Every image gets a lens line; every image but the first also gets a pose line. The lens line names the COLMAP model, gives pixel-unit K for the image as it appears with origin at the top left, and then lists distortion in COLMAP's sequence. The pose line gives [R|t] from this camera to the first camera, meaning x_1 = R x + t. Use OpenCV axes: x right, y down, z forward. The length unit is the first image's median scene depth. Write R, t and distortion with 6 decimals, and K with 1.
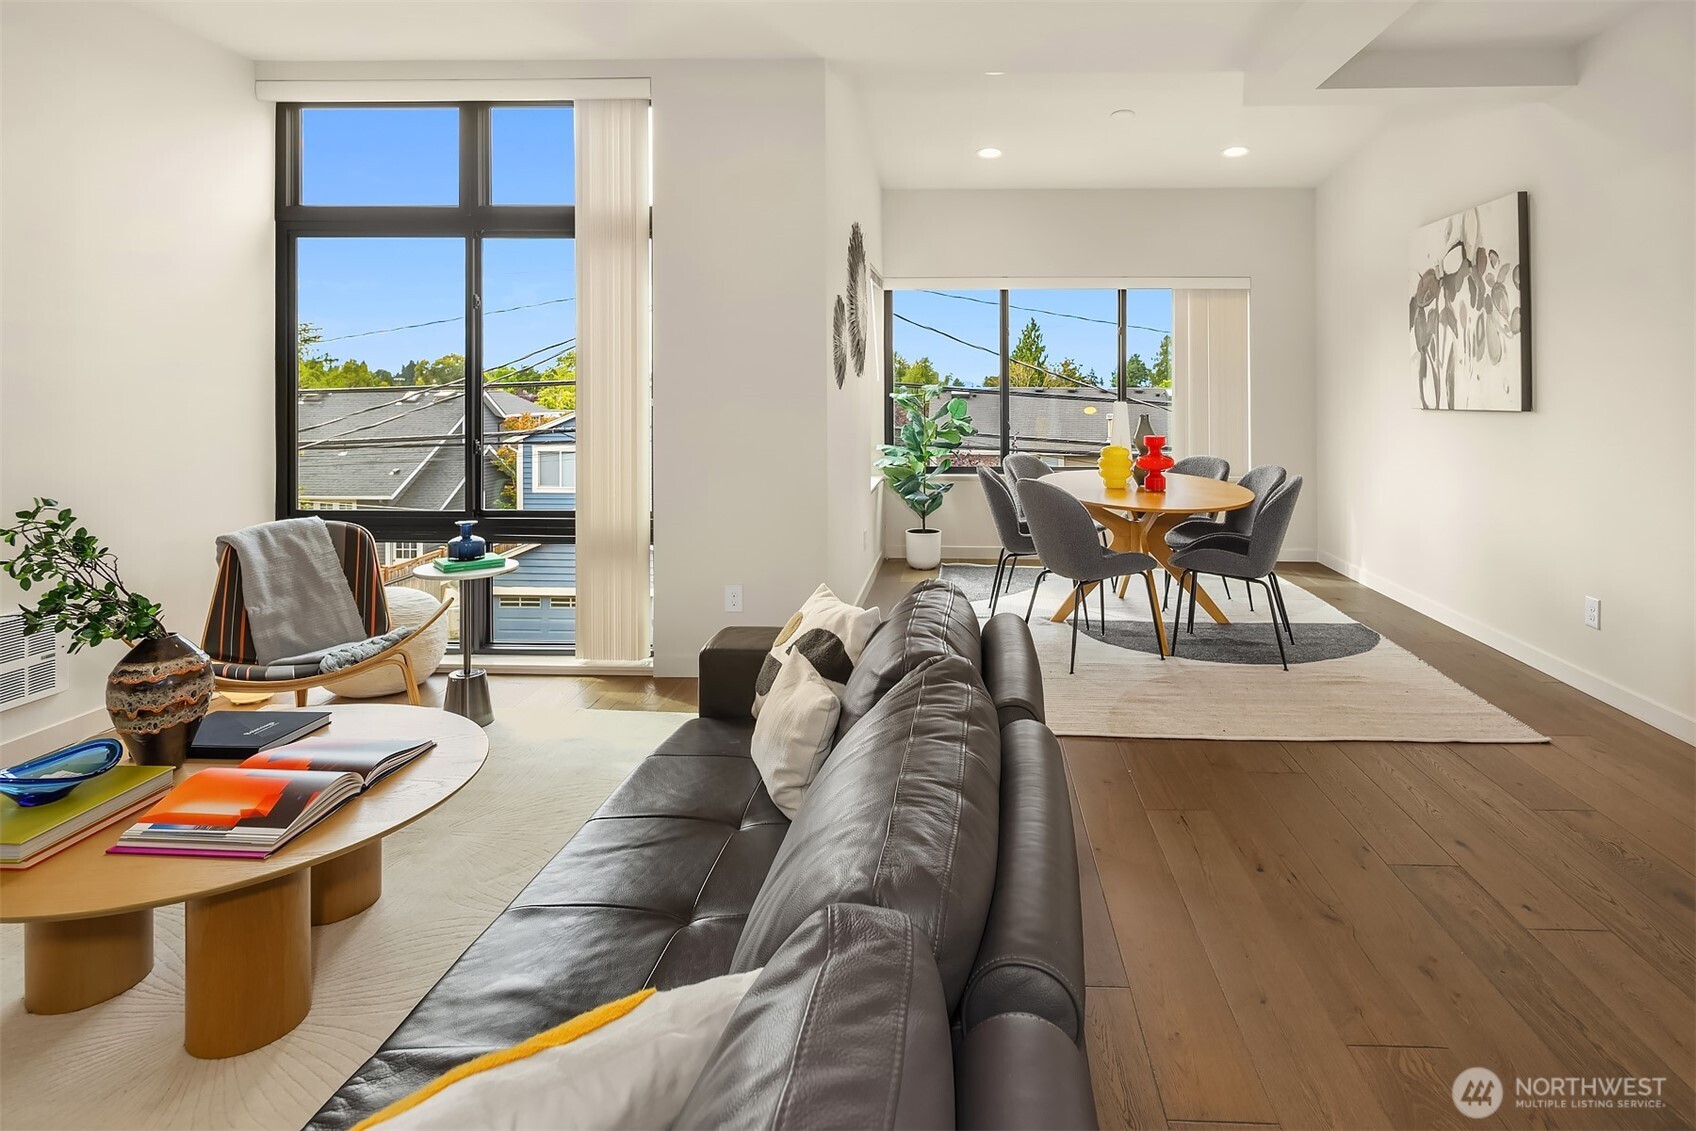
lens RADIAL K [[902.1, 0, 967.5], [0, 902.1, 386.1], [0, 0, 1]] dist [0.005413, -0.007167]
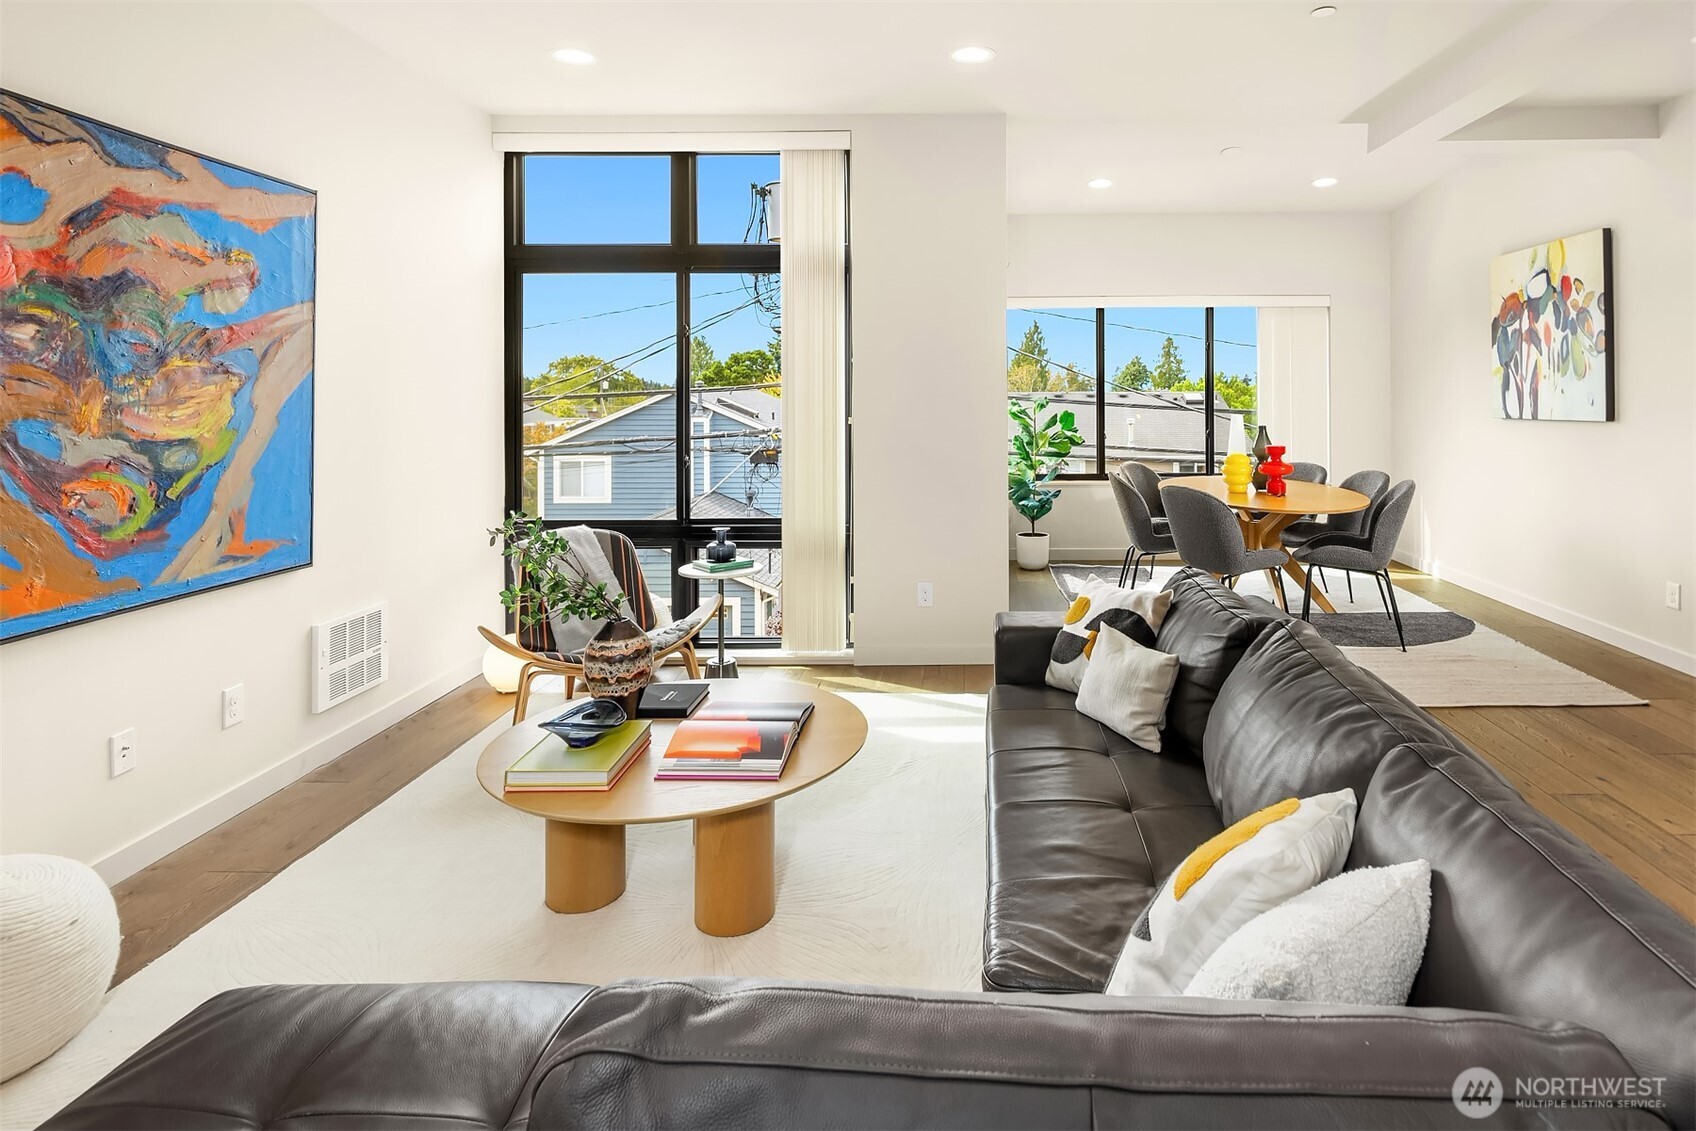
lens RADIAL K [[902.1, 0, 1009.1], [0, 902.1, 405.3], [0, 0, 1]] dist [0.005413, -0.007167]
pose [[0.999586, -0.007930, 0.027657, -0.168839], [0.007528, 0.999865, 0.014625, -0.014778], [-0.027769, -0.014410, 0.999510, -0.114967]]
